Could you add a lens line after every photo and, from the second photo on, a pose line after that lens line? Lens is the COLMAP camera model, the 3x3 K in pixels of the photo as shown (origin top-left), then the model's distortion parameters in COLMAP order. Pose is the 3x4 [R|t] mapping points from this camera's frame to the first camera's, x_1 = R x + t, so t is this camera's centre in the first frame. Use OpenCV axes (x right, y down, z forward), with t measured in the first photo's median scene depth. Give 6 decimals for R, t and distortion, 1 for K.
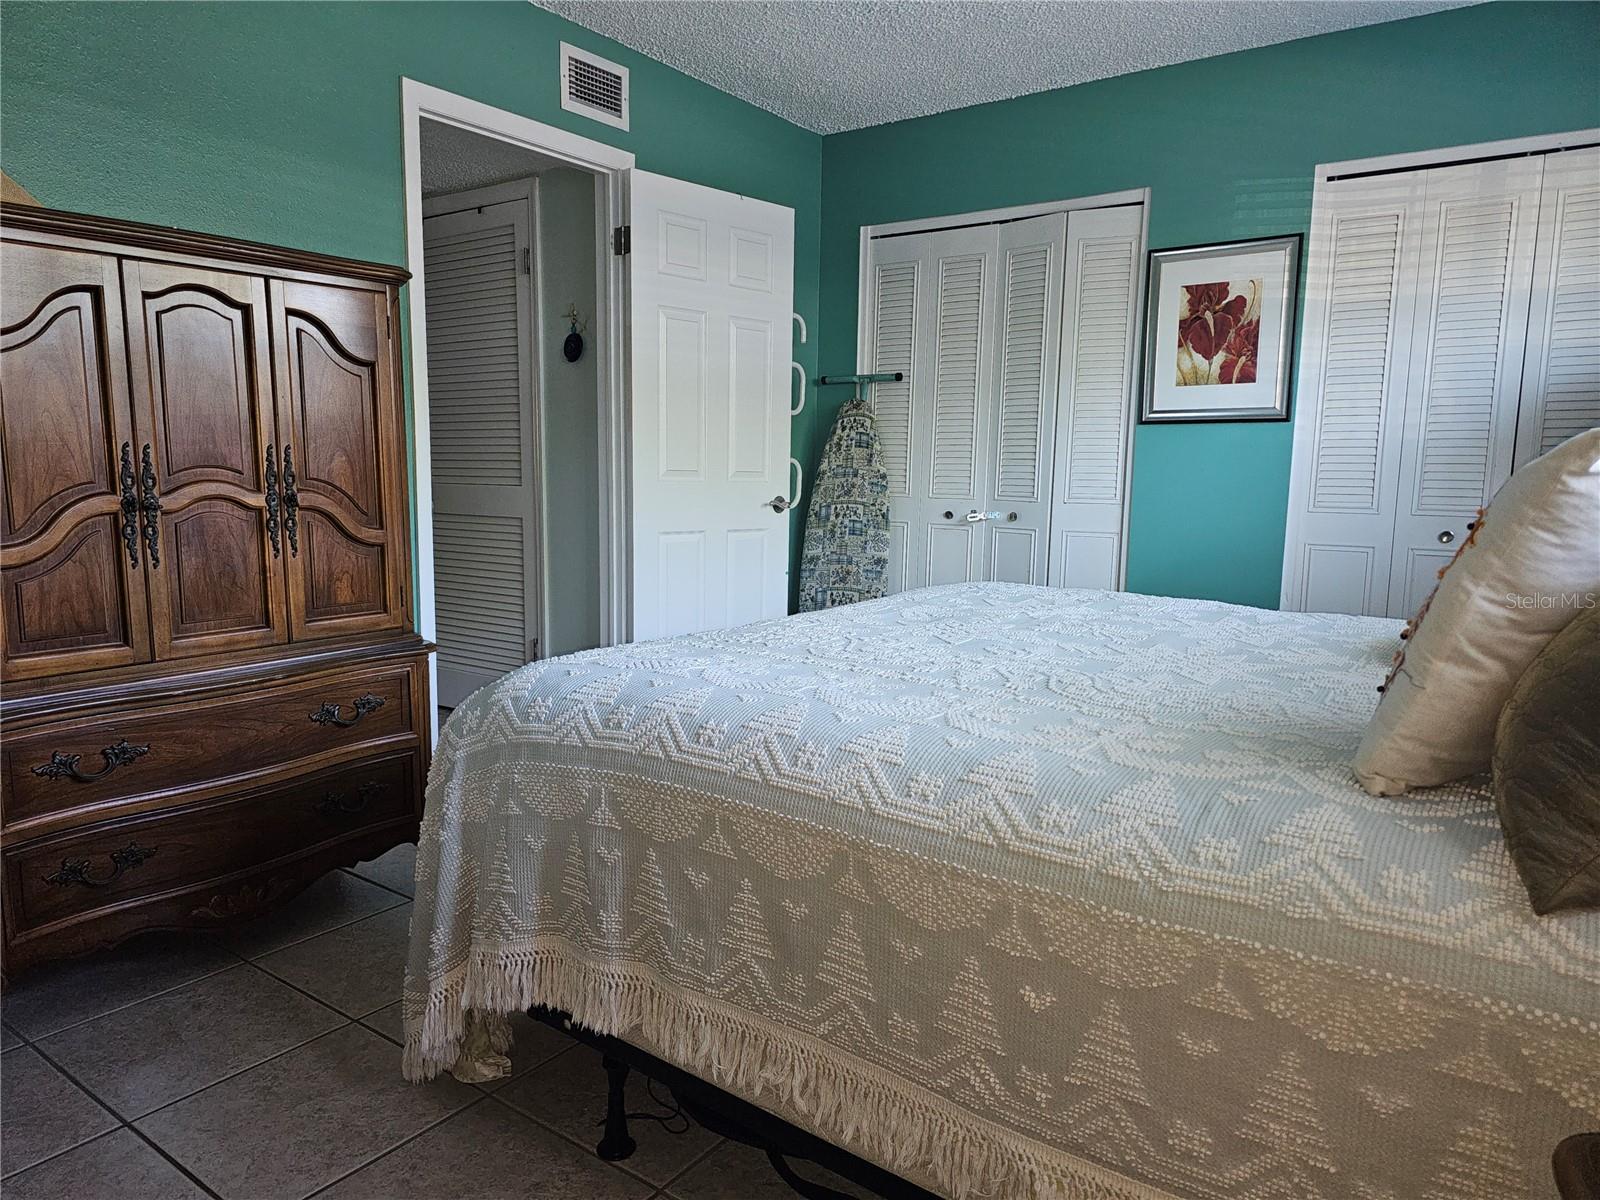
lens RADIAL K [[1054.9, 0, 800.0], [0, 1054.9, 600.0], [0, 0, 1]] dist [0.081172, -0.062944]
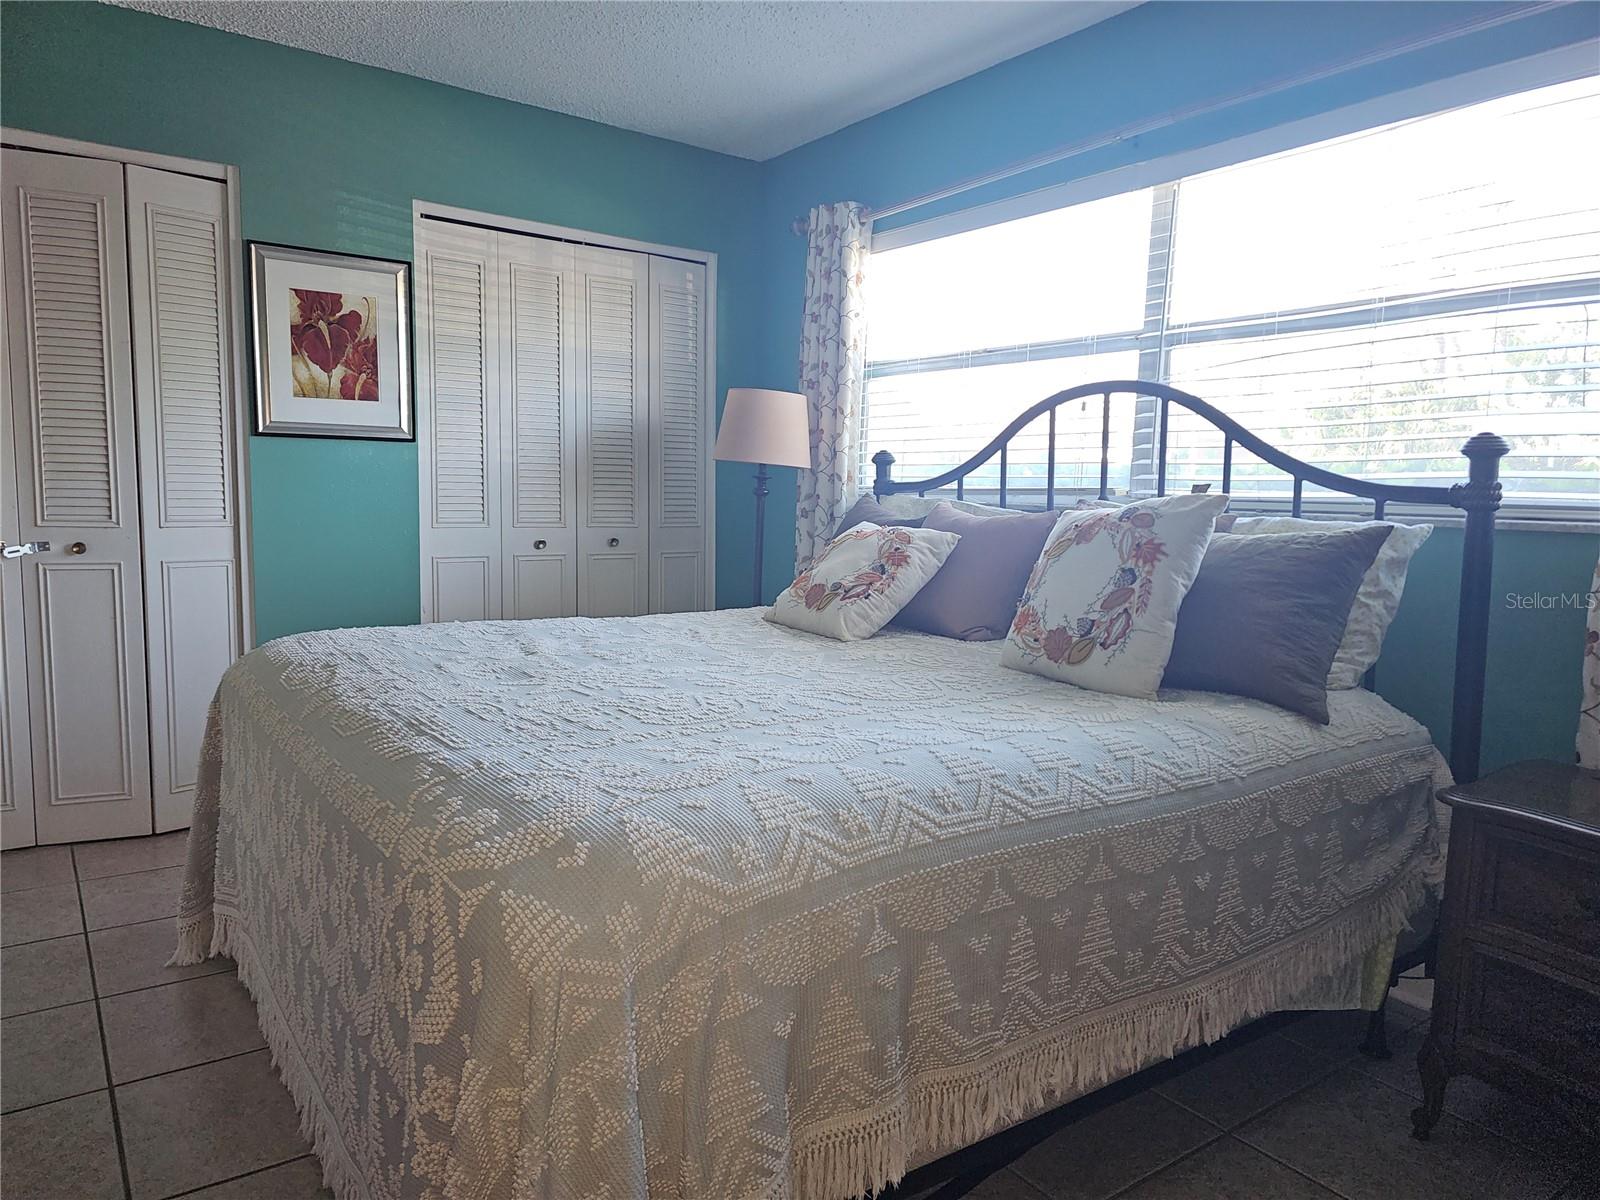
lens RADIAL K [[1054.9, 0, 800.0], [0, 1054.9, 600.0], [0, 0, 1]] dist [0.081172, -0.062944]
pose [[0.330652, -0.113658, 0.936884, -0.398451], [0.107222, 0.990818, 0.082359, -0.058989], [-0.937642, 0.073222, 0.339803, 0.303487]]
